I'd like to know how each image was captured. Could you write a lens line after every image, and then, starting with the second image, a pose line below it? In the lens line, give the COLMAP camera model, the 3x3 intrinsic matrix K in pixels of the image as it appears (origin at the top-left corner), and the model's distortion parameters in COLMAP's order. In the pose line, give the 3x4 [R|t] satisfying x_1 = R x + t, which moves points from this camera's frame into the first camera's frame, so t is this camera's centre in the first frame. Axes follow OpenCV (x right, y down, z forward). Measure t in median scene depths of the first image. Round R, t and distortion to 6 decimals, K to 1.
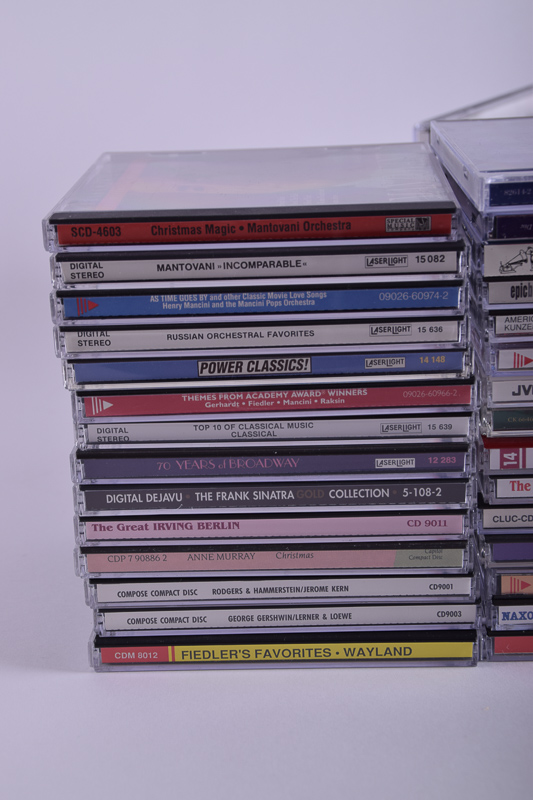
lens RADIAL K [[1654.2, 0, 266.5], [0, 1654.2, 400.0], [0, 0, 1]] dist [0.200052, -0.035209]
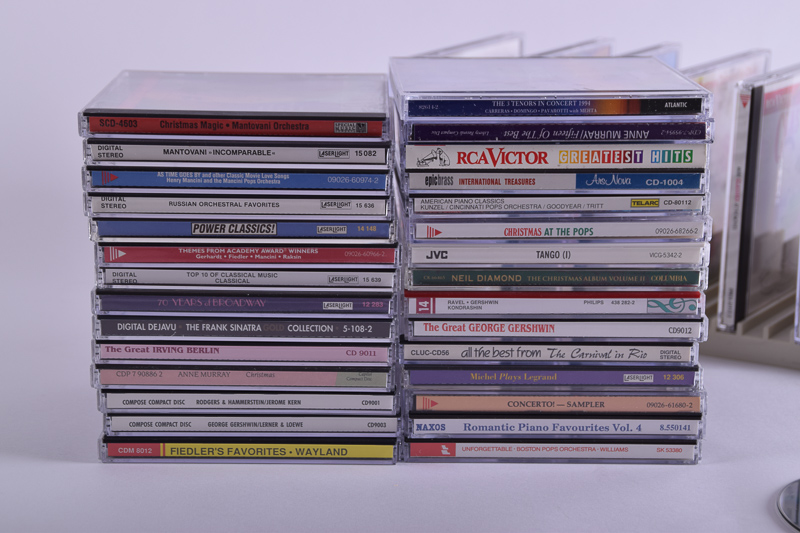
lens RADIAL K [[2043.1, 0, 400.0], [0, 2043.1, 266.5], [0, 0, 1]] dist [0.419841, 0.650330]
pose [[0.998187, 0.034587, 0.049259, 0.045242], [-0.031179, 0.997175, -0.068336, 0.117453], [-0.051483, 0.066677, 0.996446, -0.647559]]
